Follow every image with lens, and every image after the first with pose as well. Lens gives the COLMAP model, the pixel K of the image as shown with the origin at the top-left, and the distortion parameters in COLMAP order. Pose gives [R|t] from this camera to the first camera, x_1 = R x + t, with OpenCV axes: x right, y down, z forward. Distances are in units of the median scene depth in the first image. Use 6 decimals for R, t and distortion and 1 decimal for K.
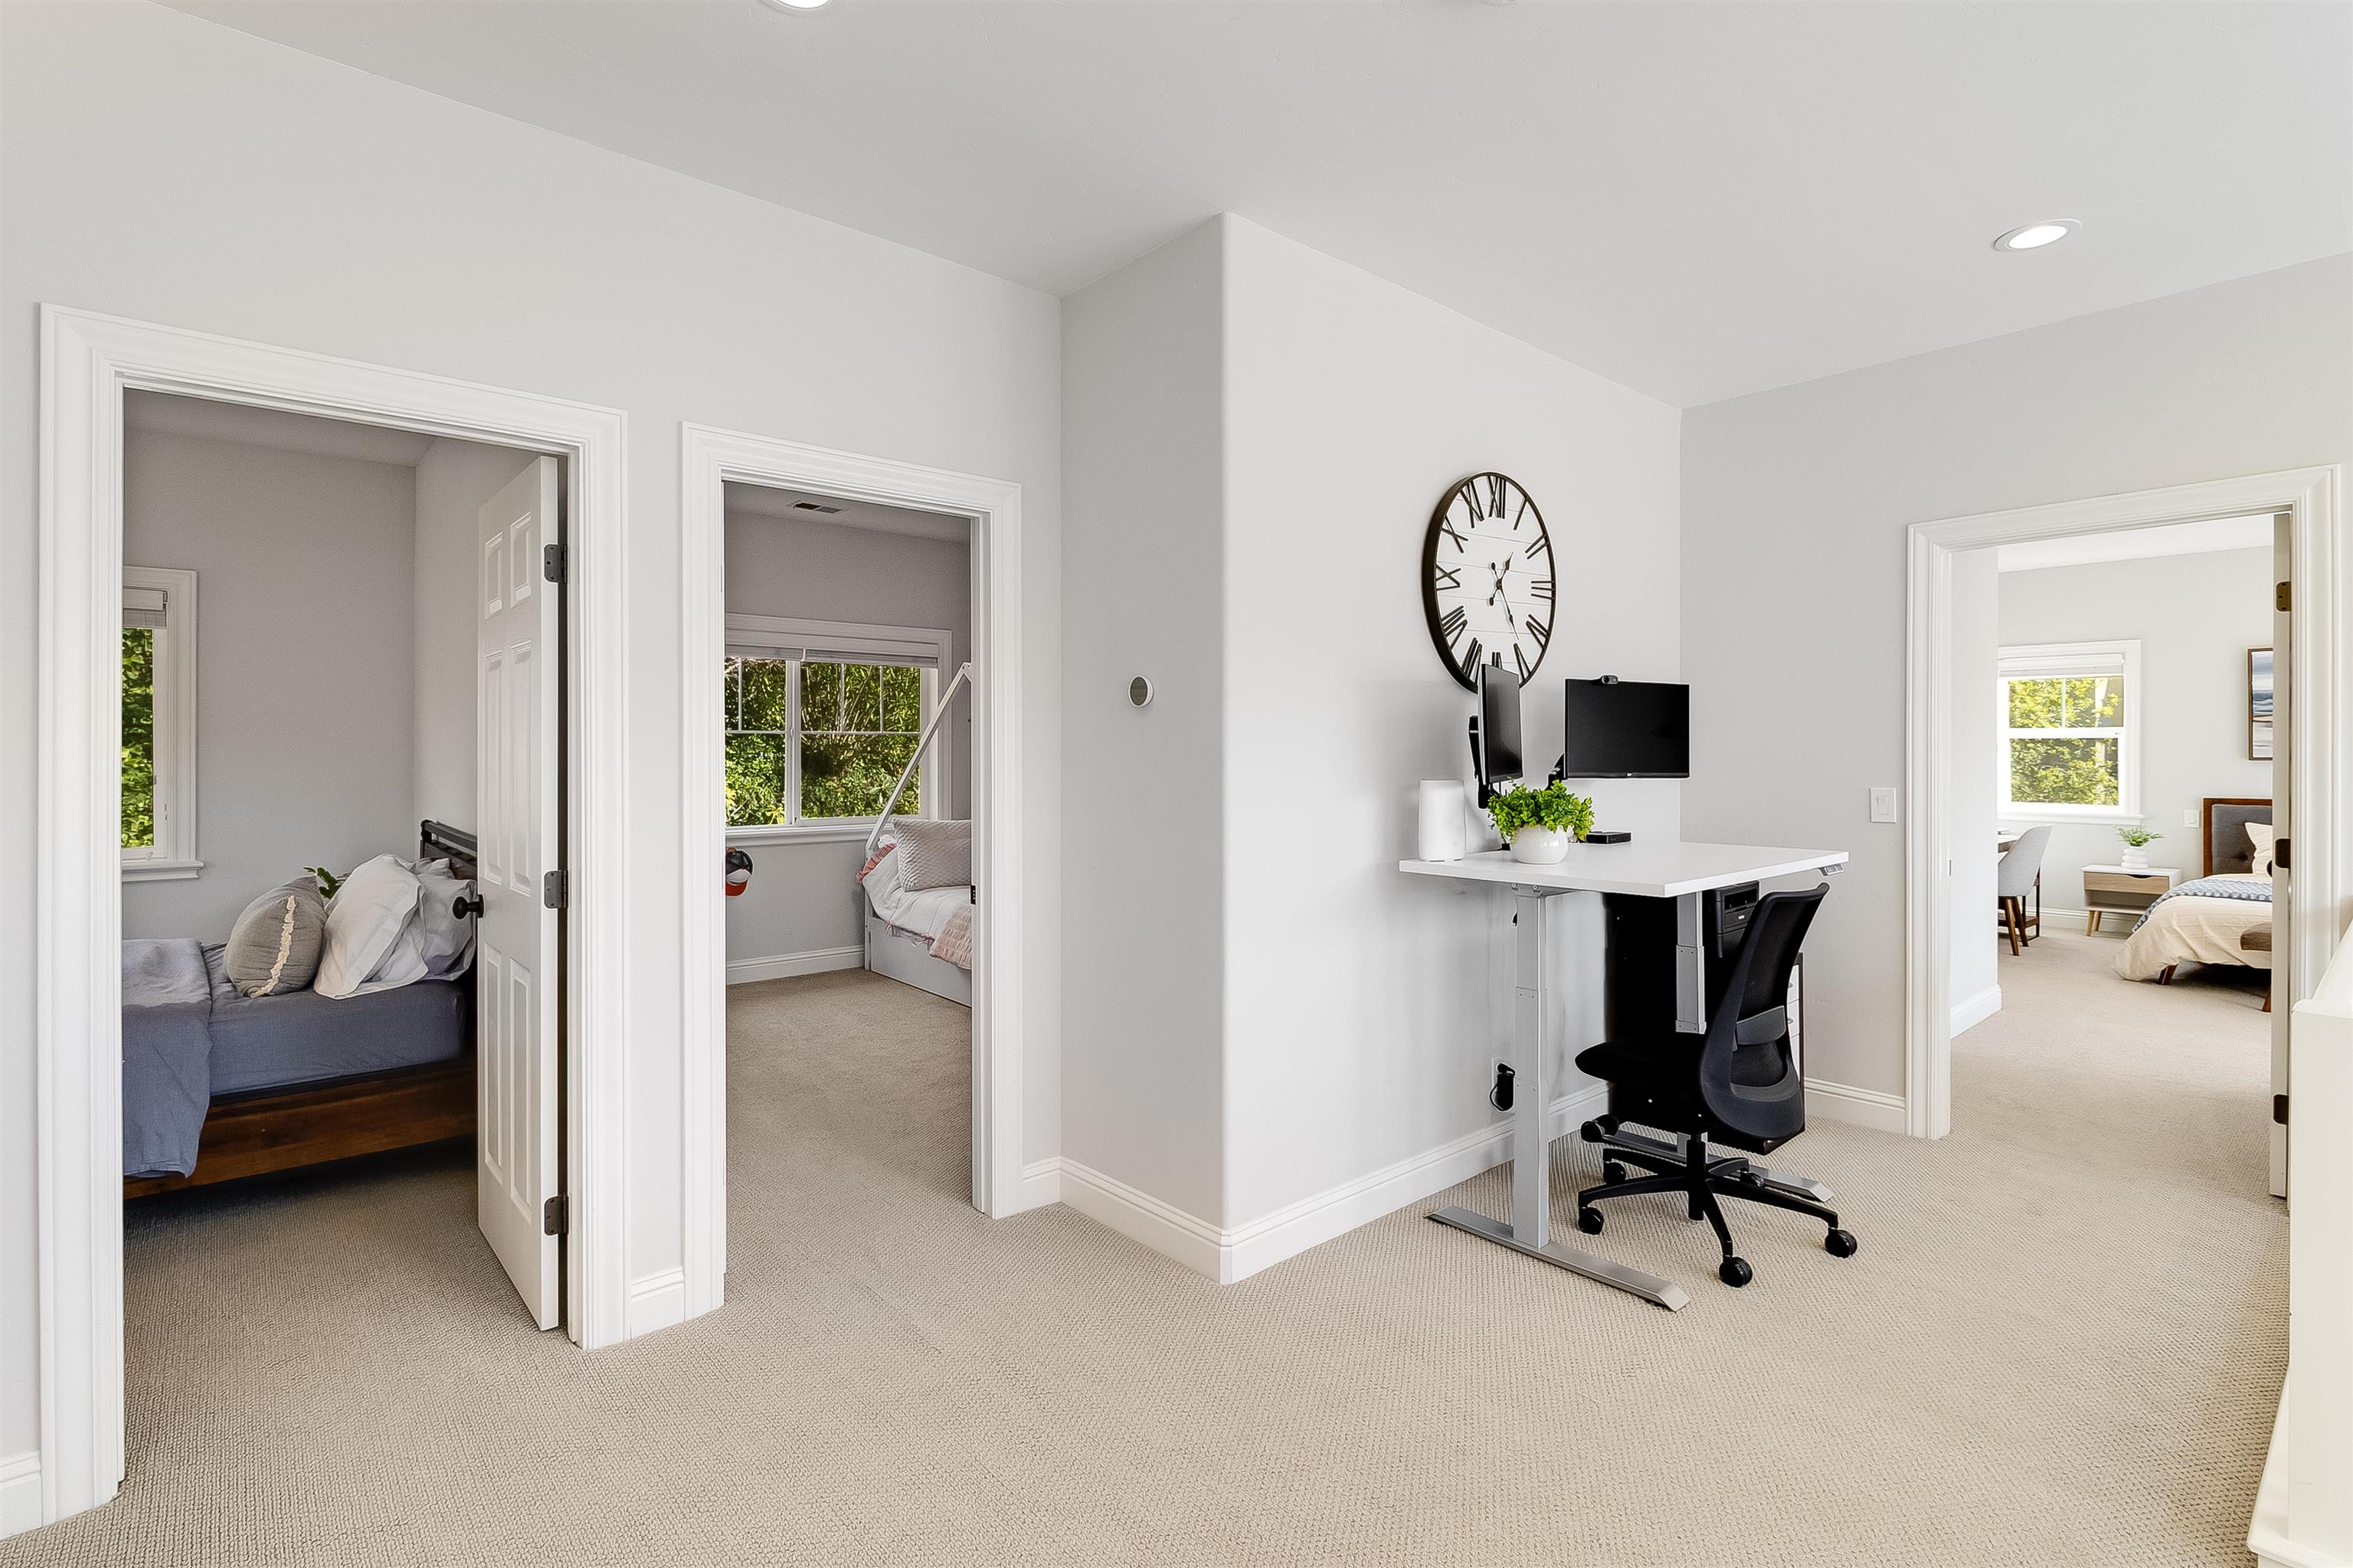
lens RADIAL K [[1100.4, 0, 1196.3], [0, 1100.4, 747.4], [0, 0, 1]] dist [0.006289, -0.003575]
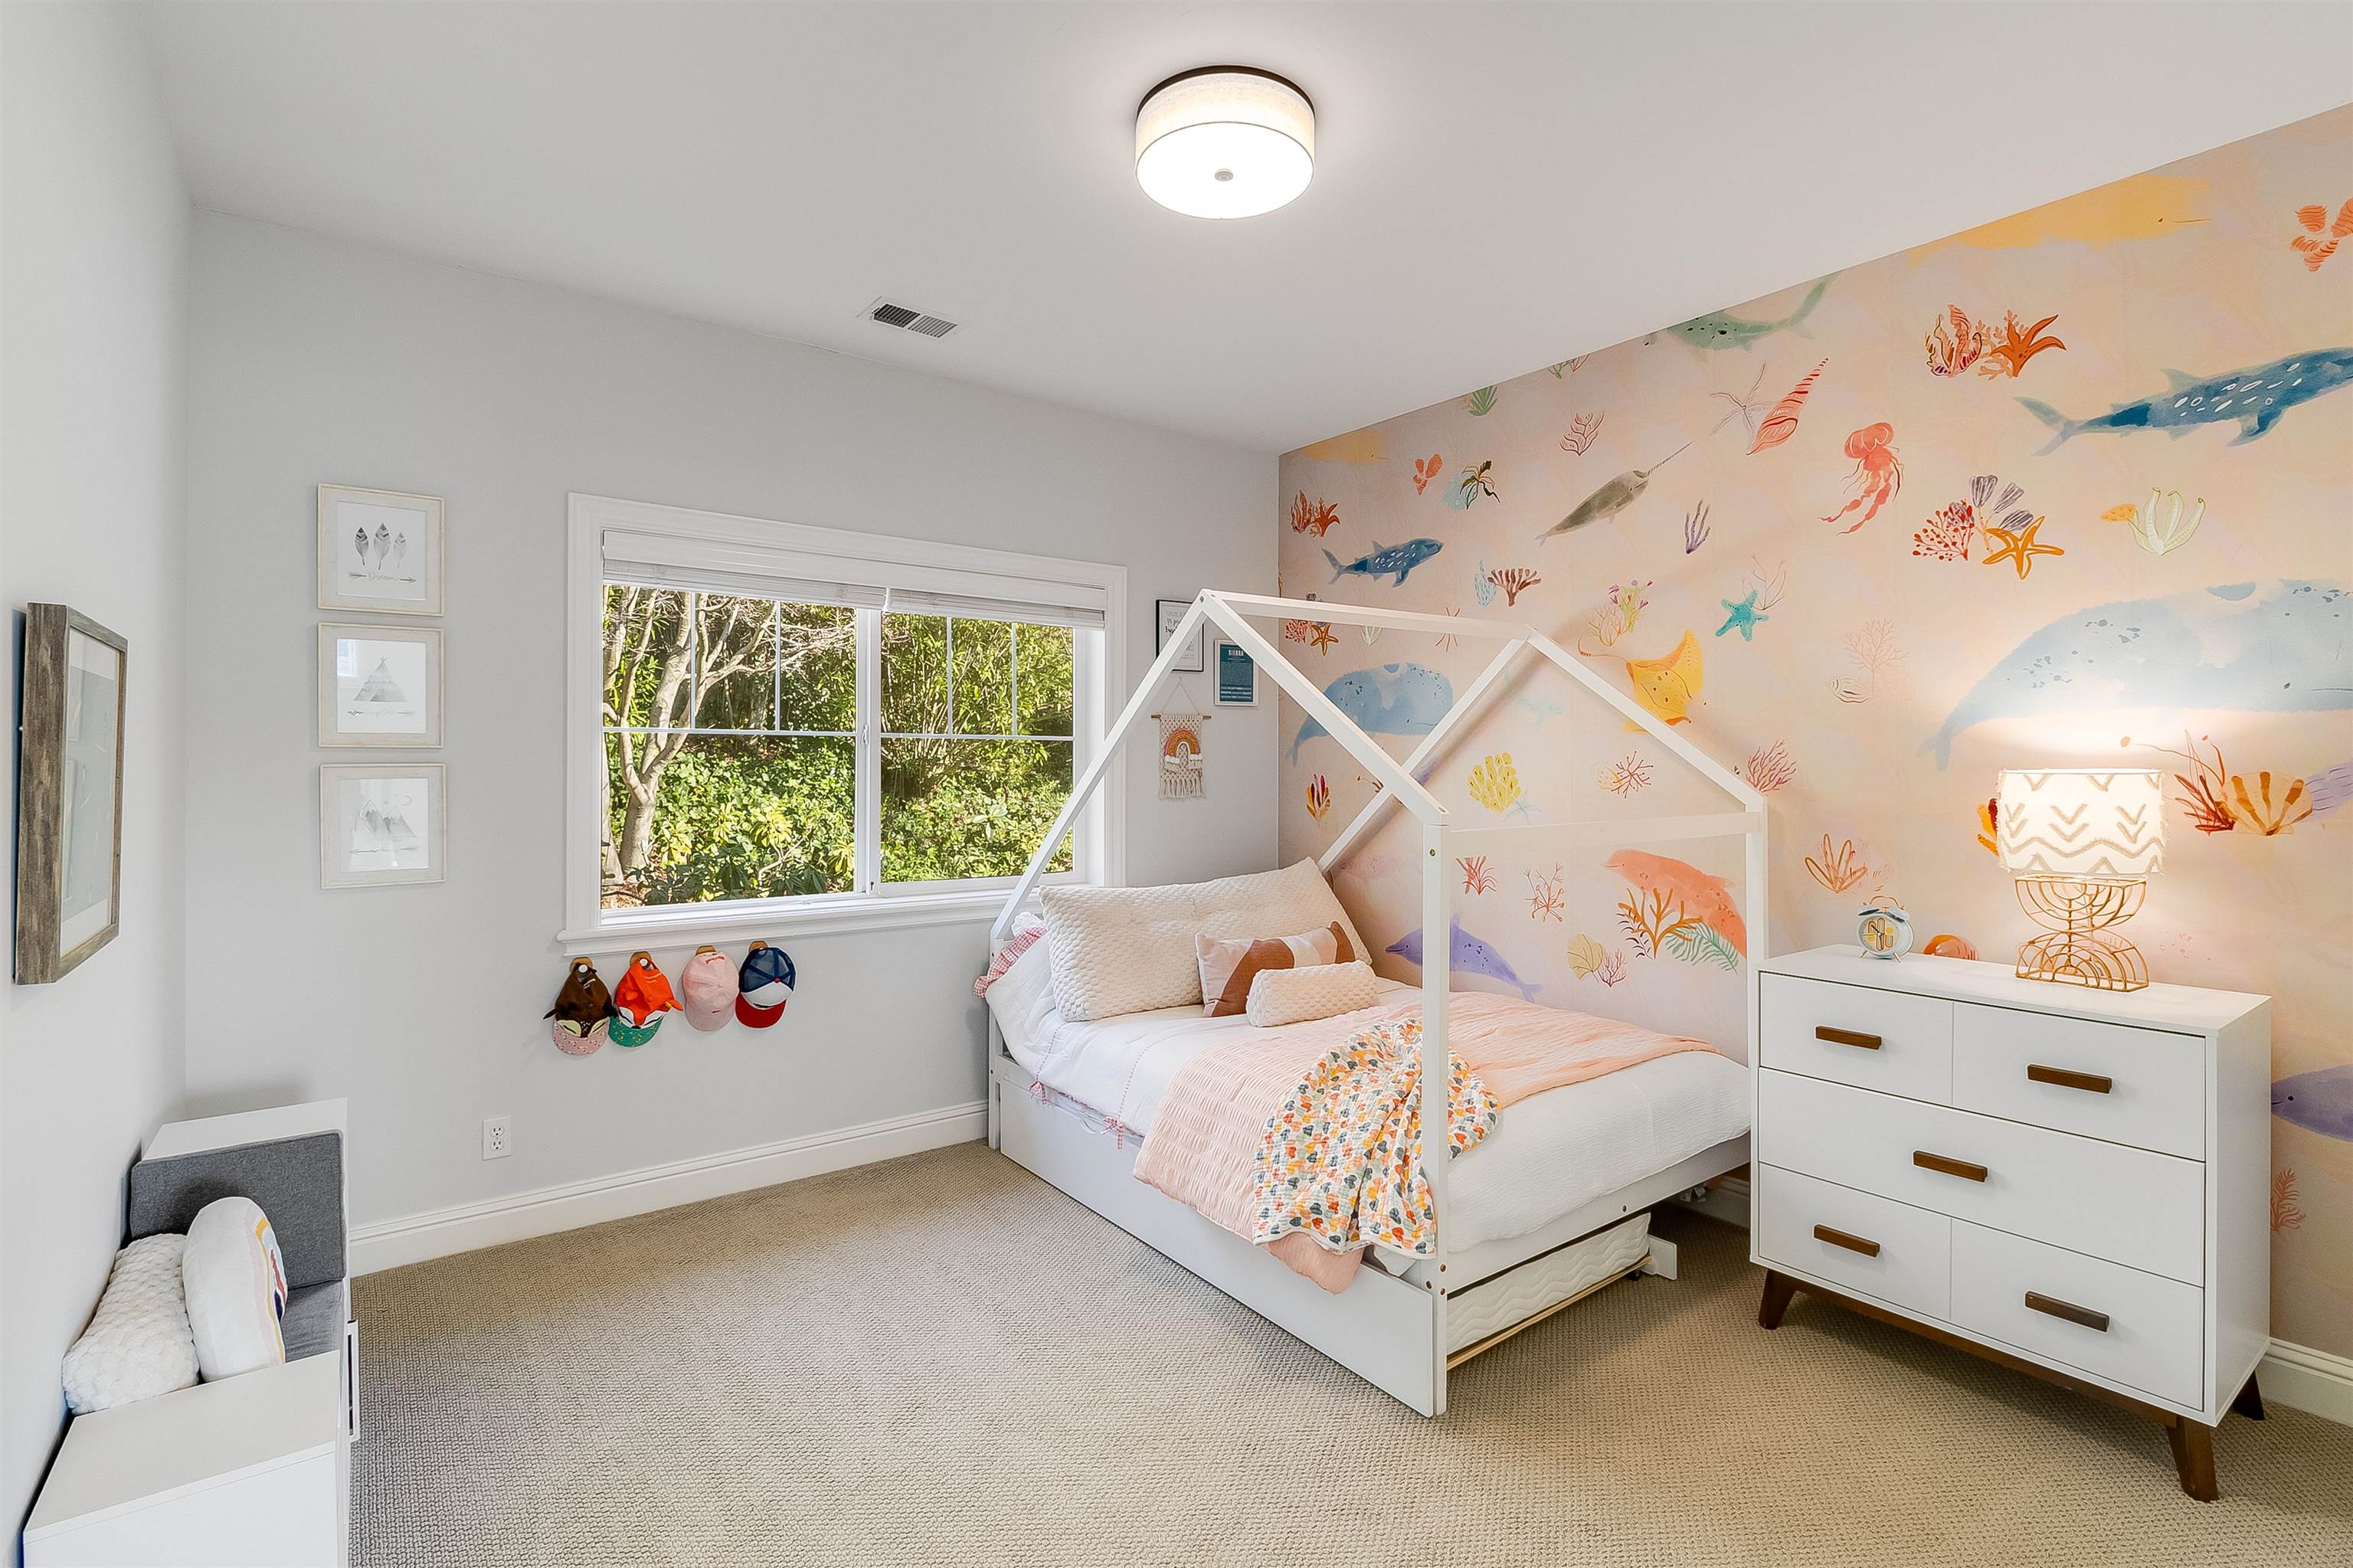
lens RADIAL K [[1100.4, 0, 1182.5], [0, 1100.4, 779.5], [0, 0, 1]] dist [0.006289, -0.003575]
pose [[0.997043, 0.006723, -0.076549, -0.155654], [-0.005749, 0.999900, 0.012940, 0.002493], [0.076629, -0.012462, 0.996982, 0.431588]]
